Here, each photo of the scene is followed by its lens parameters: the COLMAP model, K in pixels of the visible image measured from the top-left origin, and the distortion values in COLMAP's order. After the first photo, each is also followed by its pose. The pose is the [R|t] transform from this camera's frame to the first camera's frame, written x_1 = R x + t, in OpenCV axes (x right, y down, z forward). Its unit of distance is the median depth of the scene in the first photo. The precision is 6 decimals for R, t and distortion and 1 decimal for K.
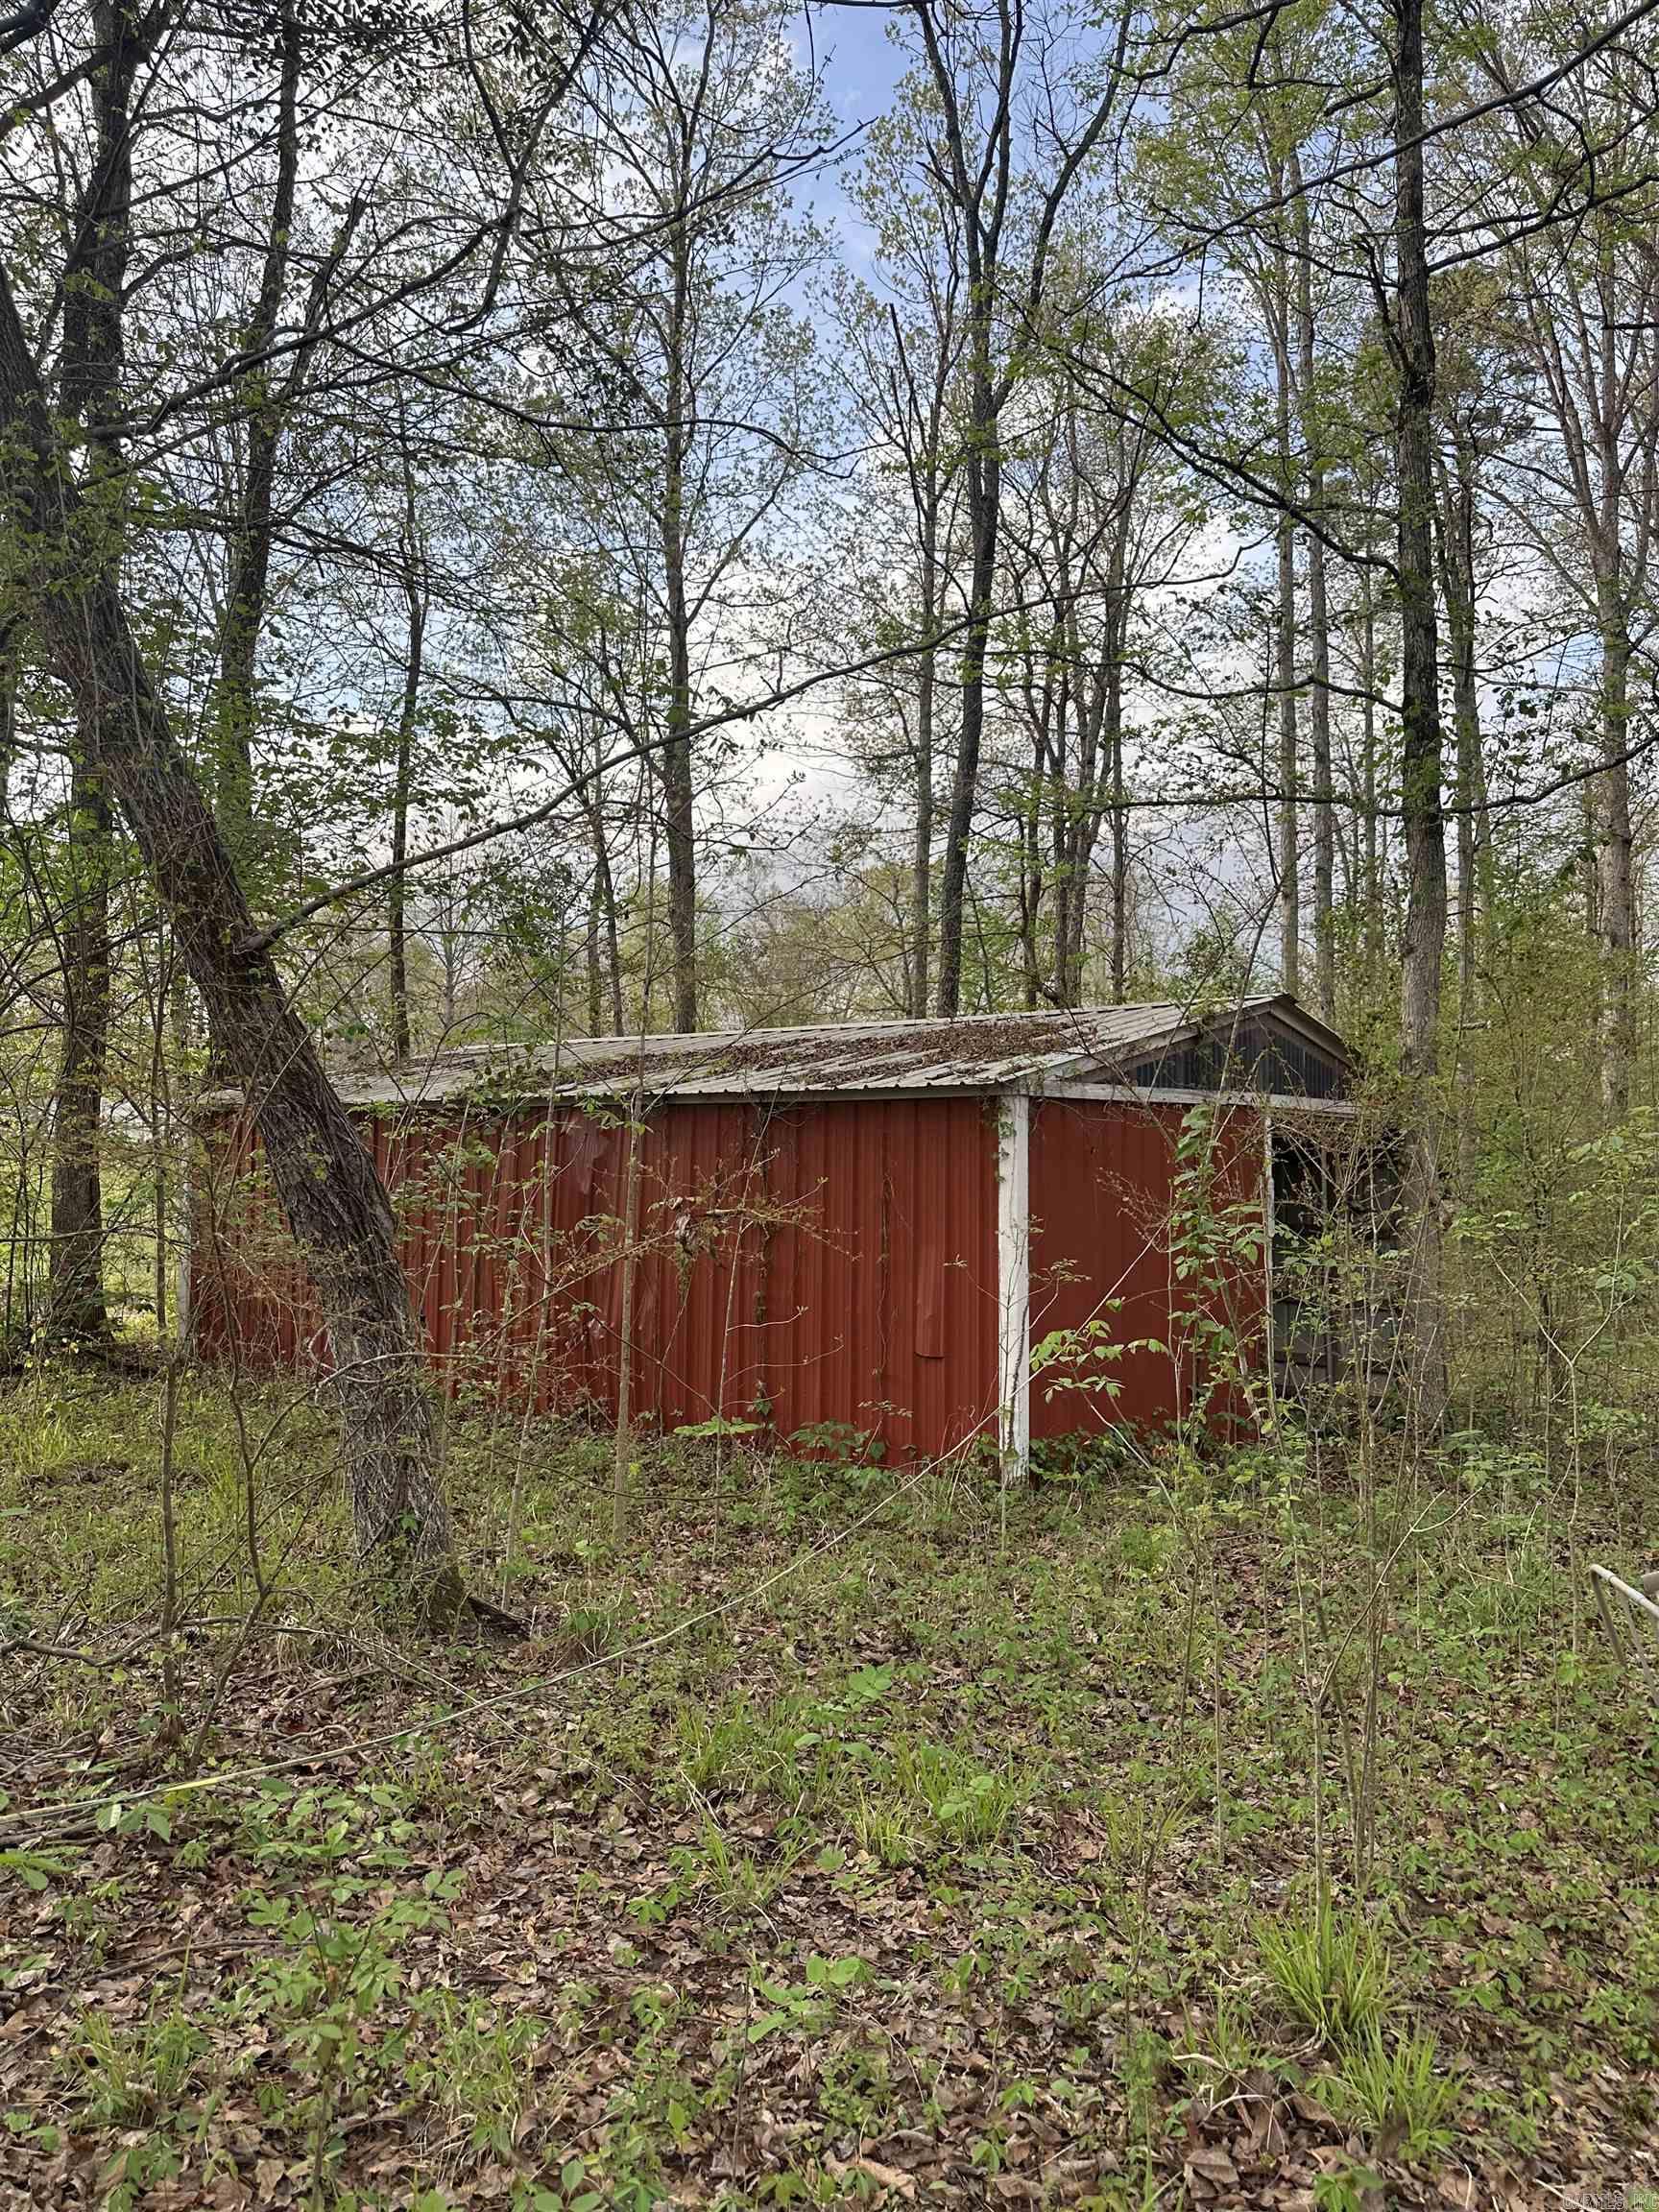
lens RADIAL K [[1583.2, 0, 828.0], [0, 1583.2, 1113.7], [0, 0, 1]] dist [0.096932, -0.067620]
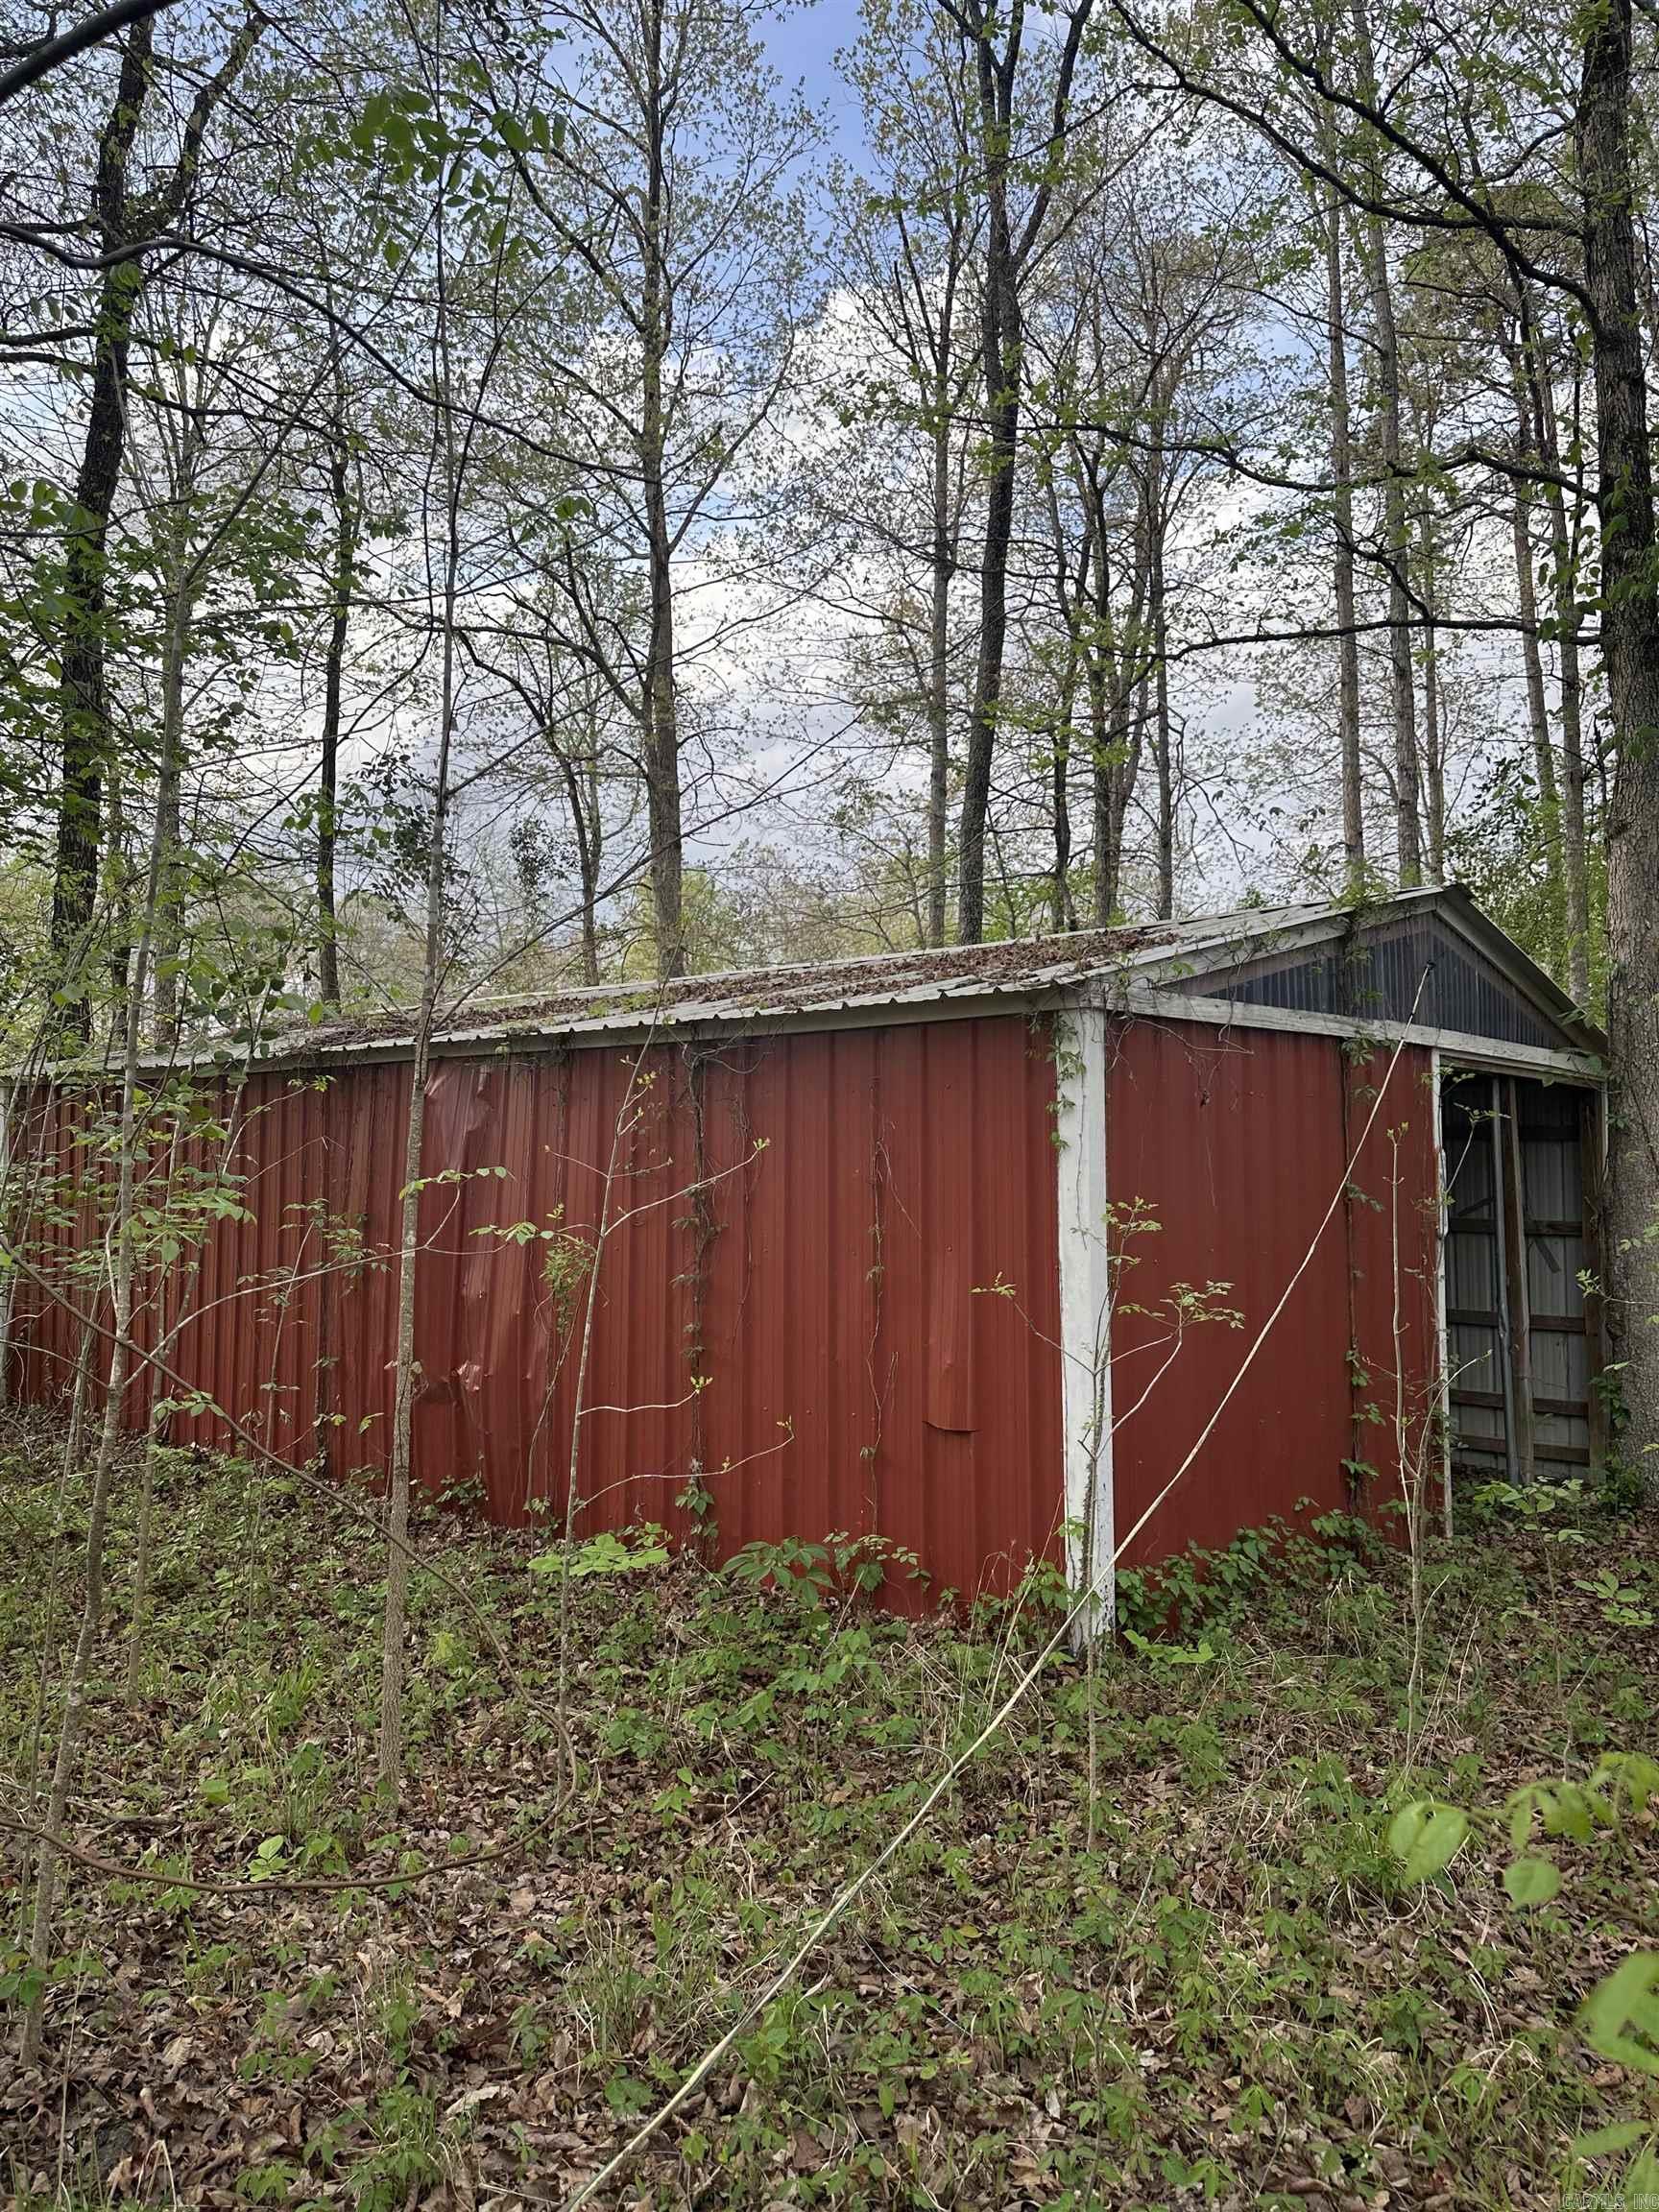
lens RADIAL K [[1519.9, 0, 837.0], [0, 1519.9, 1070.0], [0, 0, 1]] dist [0.085708, -0.119379]
pose [[0.999880, -0.011134, -0.010812, 0.020793], [0.010759, 0.999360, -0.034119, 0.023059], [0.011185, 0.033999, 0.999359, 0.297869]]
